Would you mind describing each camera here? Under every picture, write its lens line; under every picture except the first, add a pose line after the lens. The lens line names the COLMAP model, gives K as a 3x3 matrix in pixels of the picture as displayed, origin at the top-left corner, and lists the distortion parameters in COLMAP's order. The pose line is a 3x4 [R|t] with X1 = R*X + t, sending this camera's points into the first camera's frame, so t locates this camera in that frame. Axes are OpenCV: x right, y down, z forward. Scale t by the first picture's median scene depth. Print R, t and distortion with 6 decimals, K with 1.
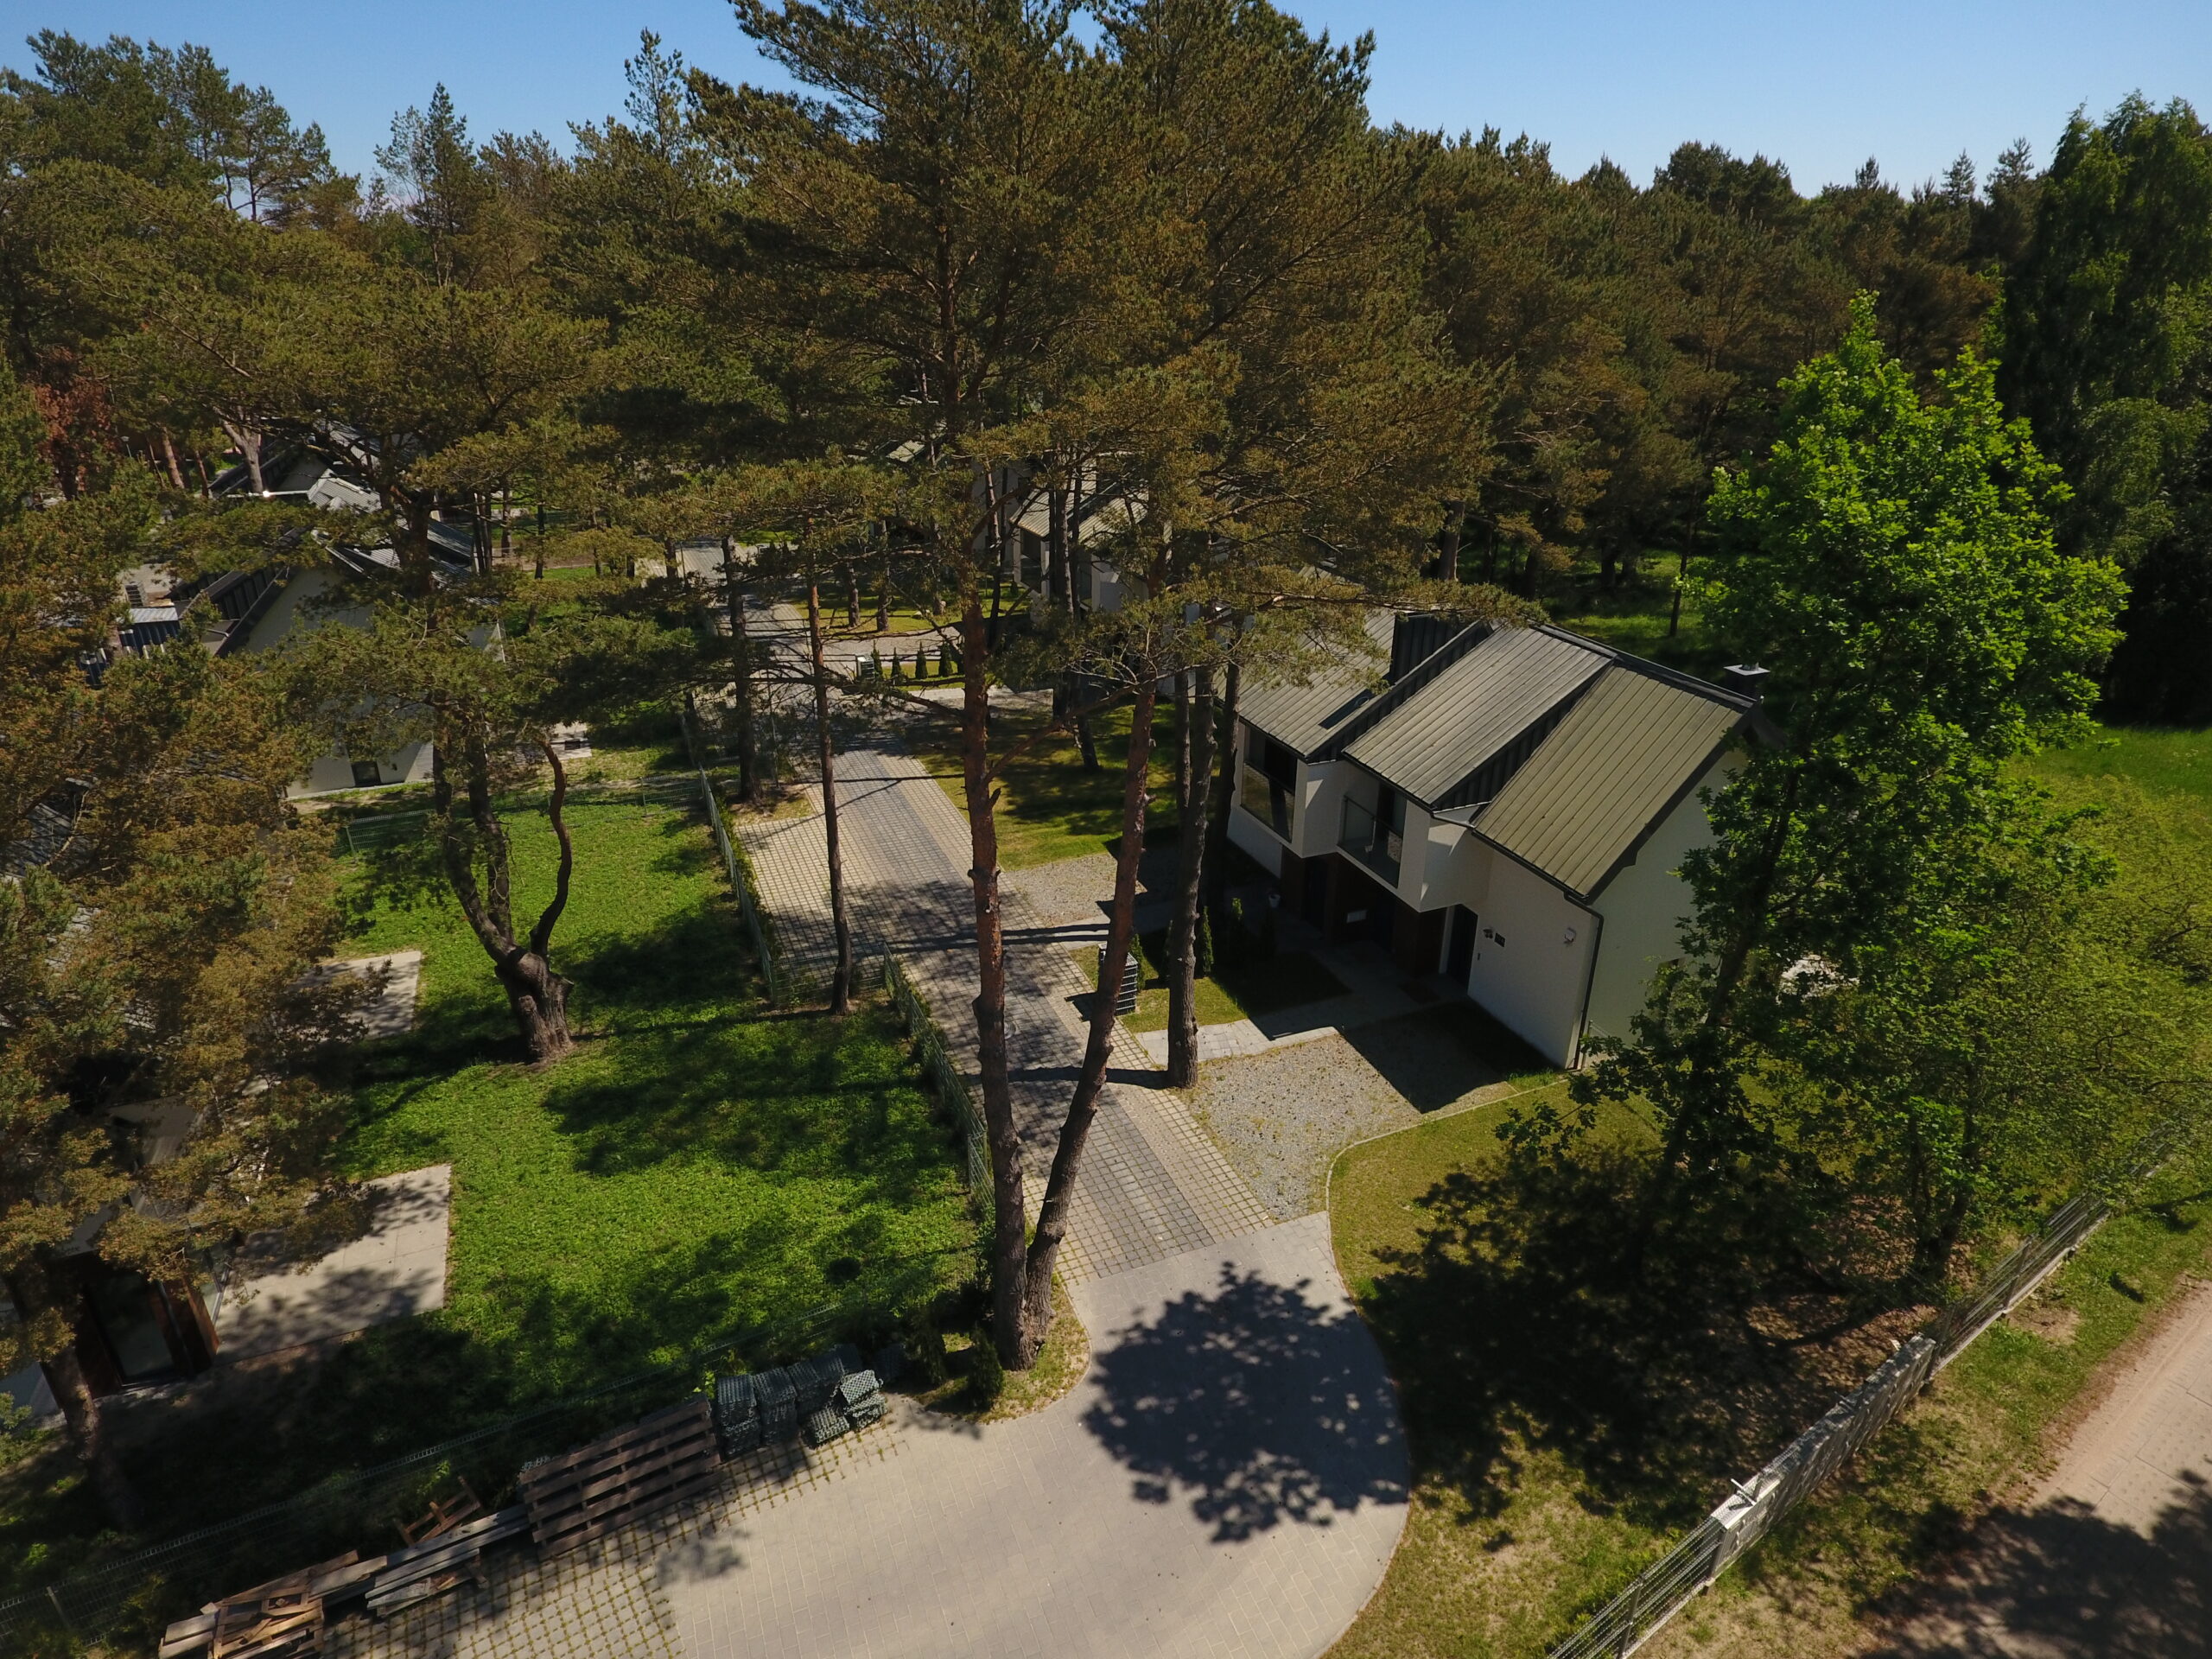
lens RADIAL K [[1289.3, 0, 1103.1], [0, 1289.3, 819.4], [0, 0, 1]] dist [-0.004878, -0.000328]
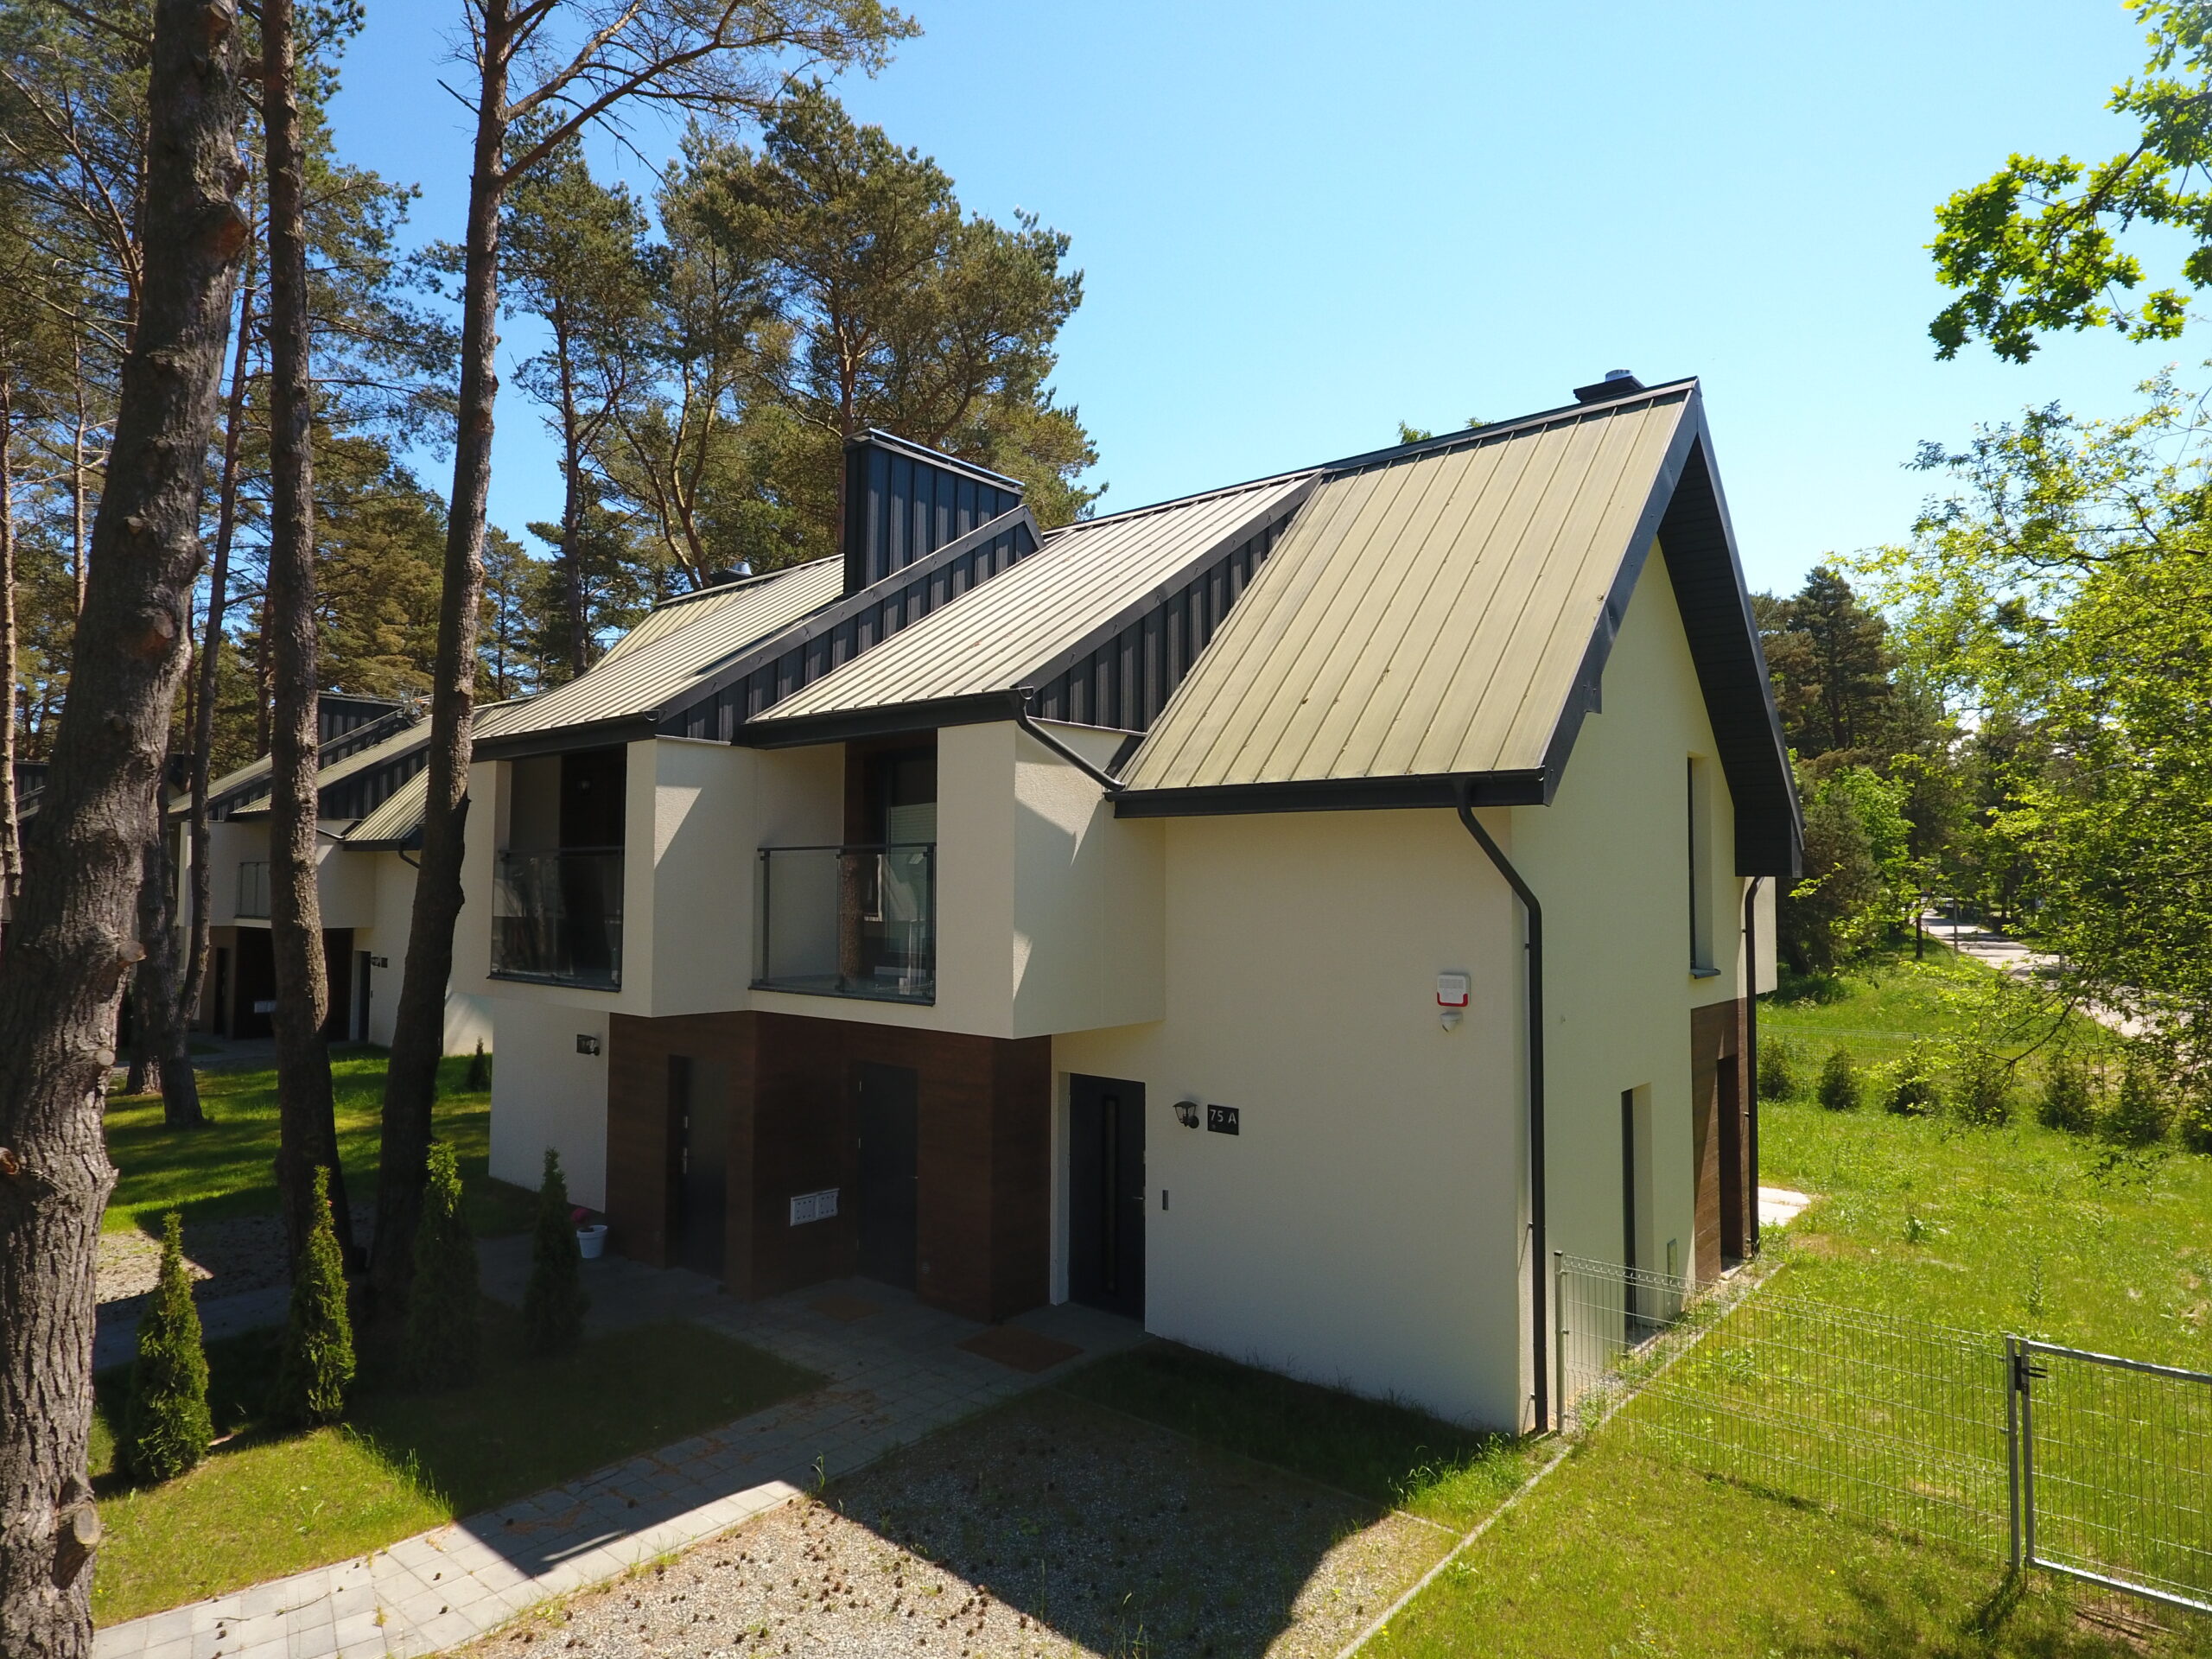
lens RADIAL K [[1289.3, 0, 1103.1], [0, 1289.3, 819.4], [0, 0, 1]] dist [-0.004878, -0.000328]
pose [[0.894218, 0.024311, 0.446970, 0.140765], [0.177599, 0.897302, -0.404114, 0.198075], [-0.410892, 0.440747, 0.798066, 0.856619]]
